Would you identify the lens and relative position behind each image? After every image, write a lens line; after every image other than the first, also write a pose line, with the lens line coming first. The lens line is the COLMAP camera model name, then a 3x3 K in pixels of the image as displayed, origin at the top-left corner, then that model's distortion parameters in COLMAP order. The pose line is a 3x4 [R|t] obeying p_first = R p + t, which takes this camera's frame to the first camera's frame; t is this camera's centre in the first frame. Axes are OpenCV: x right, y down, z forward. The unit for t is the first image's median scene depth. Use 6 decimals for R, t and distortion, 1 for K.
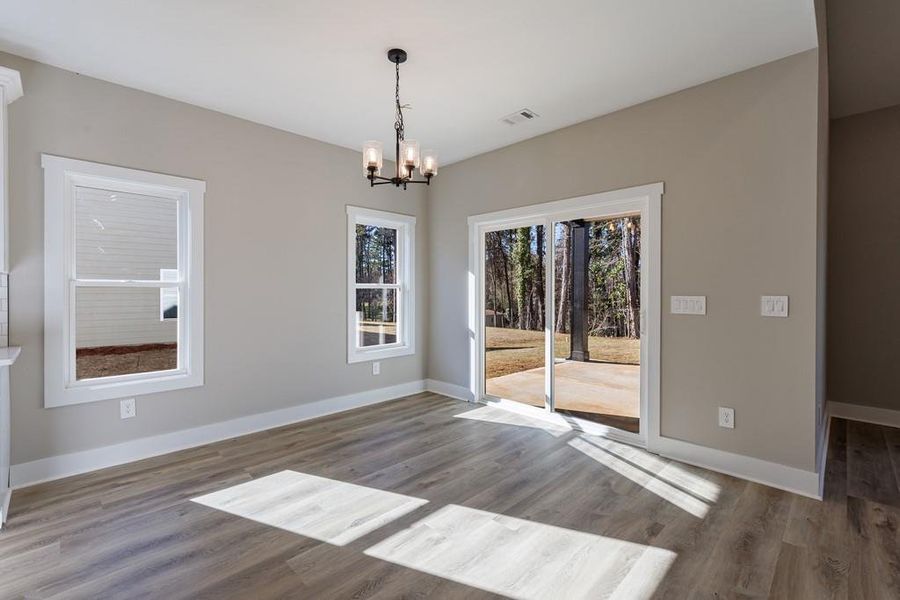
lens RADIAL K [[385.5, 0, 439.1], [0, 385.5, 294.8], [0, 0, 1]] dist [-0.003678, -0.001561]
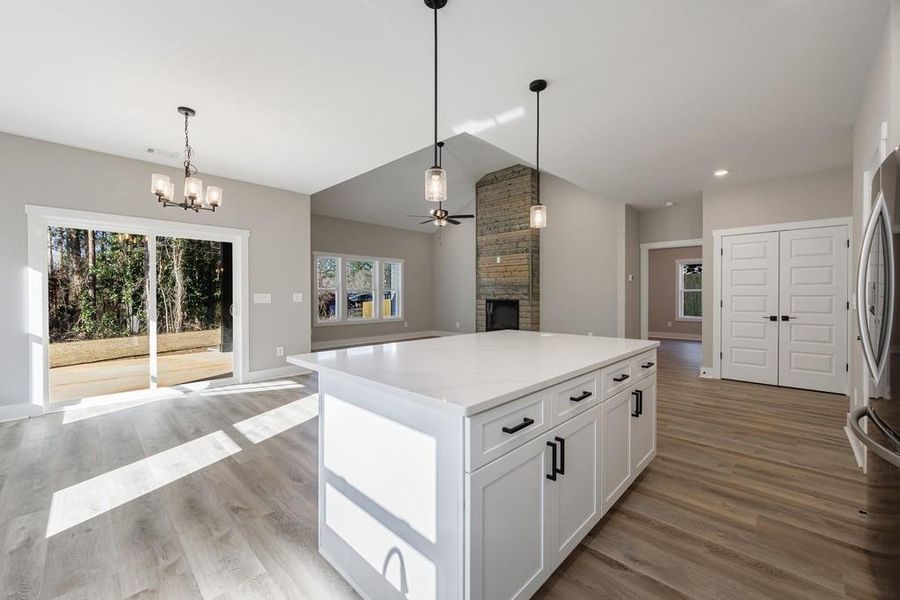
lens RADIAL K [[365.2, 0, 447.0], [0, 365.2, 294.1], [0, 0, 1]] dist [-0.004943, 0.002339]
pose [[-0.012201, -0.004324, 0.999916, -1.199464], [0.008790, 0.999952, 0.004431, 0.006146], [-0.999887, 0.008843, -0.012162, 0.109835]]
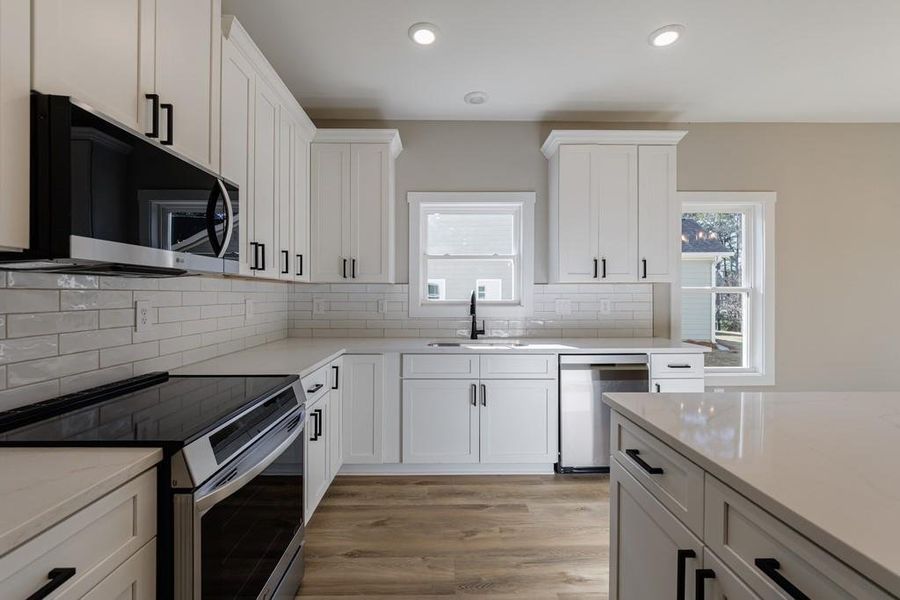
lens RADIAL K [[377.9, 0, 450.9], [0, 377.9, 295.9], [0, 0, 1]] dist [0.006519, -0.000430]
pose [[0.722576, -0.003675, -0.691282, -0.613615], [-0.003474, 0.999954, -0.008947, 0.002698], [0.691283, 0.008867, 0.722529, -0.415957]]
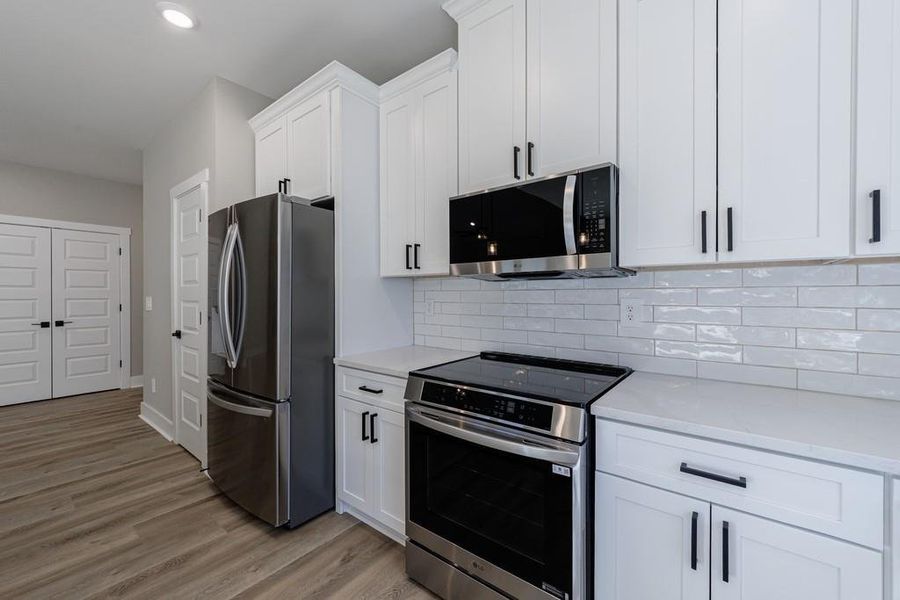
lens RADIAL K [[365.2, 0, 441.4], [0, 365.2, 297.1], [0, 0, 1]] dist [-0.004943, 0.002339]
pose [[-0.995073, -0.003390, -0.099084, -1.006732], [-0.004746, 0.999898, 0.013455, -0.002398], [0.099028, 0.013859, -0.994988, 0.239775]]
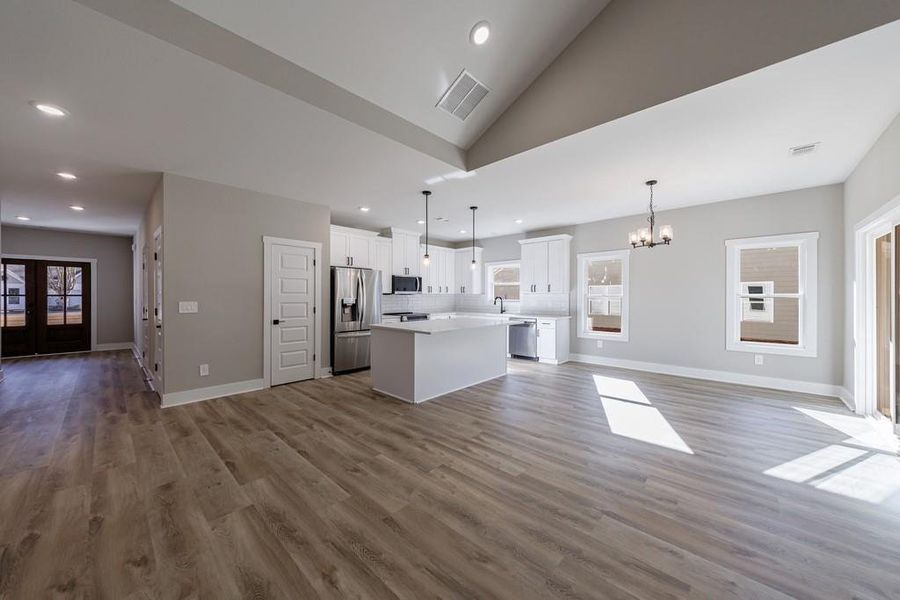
lens RADIAL K [[323.9, 0, 454.2], [0, 323.9, 297.1], [0, 0, 1]] dist [-0.004672, 0.000139]
pose [[0.045966, -0.005845, -0.998926, 1.345157], [-0.008930, 0.999941, -0.006262, 0.002742], [0.998903, 0.009208, 0.045911, -0.074270]]
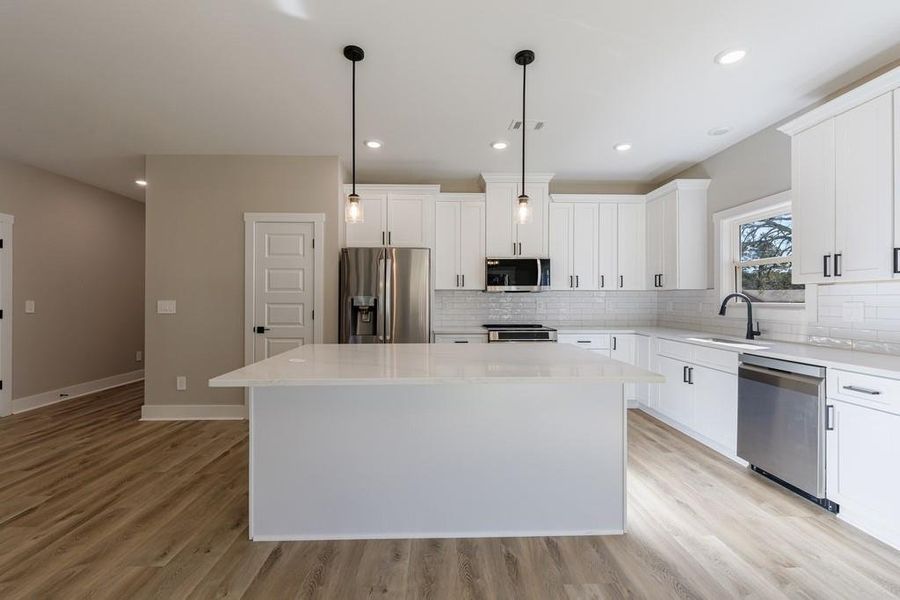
lens RADIAL K [[380.3, 0, 446.4], [0, 380.3, 297.7], [0, 0, 1]] dist [-0.002772, -0.002287]
pose [[-0.688757, -0.007027, -0.724958, 0.206612], [-0.009516, 0.999955, -0.000652, -0.001003], [0.724930, 0.006449, -0.688793, 0.577492]]
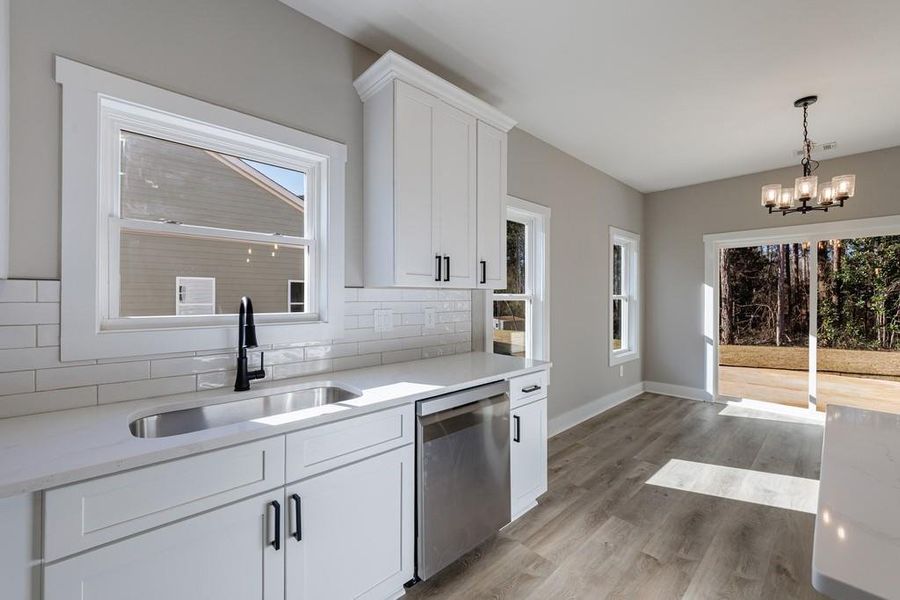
lens RADIAL K [[365.2, 0, 449.3], [0, 365.2, 297.2], [0, 0, 1]] dist [-0.004943, 0.002339]
pose [[0.999590, -0.001098, -0.028613, -1.004314], [0.000773, 0.999935, -0.011343, -0.017518], [0.028624, 0.011316, 0.999526, -0.114660]]
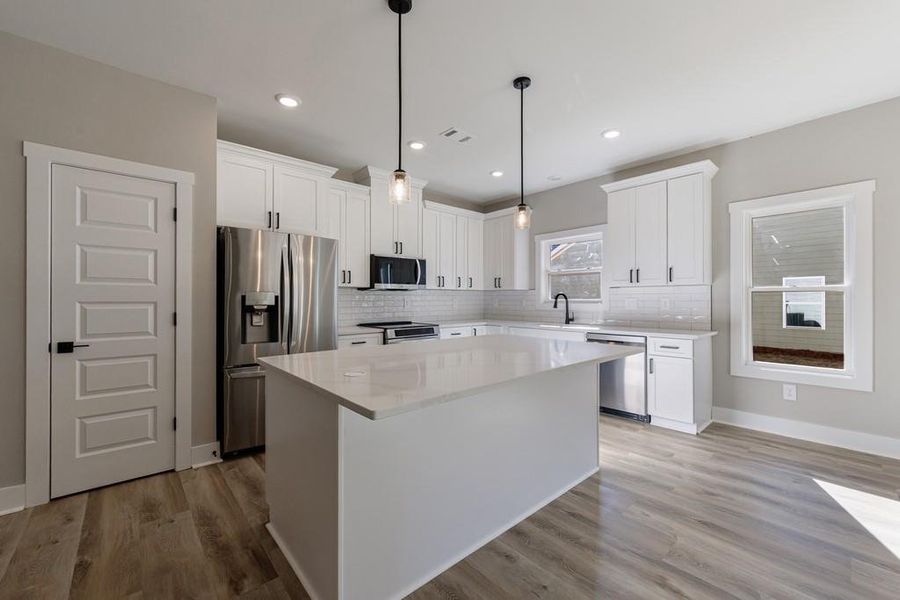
lens RADIAL K [[365.2, 0, 449.1], [0, 365.2, 300.6], [0, 0, 1]] dist [-0.004943, 0.002339]
pose [[-0.058390, 0.000787, -0.998294, 0.408007], [-0.008137, 0.999966, 0.001264, 0.013668], [0.998261, 0.008197, -0.058382, -0.009242]]
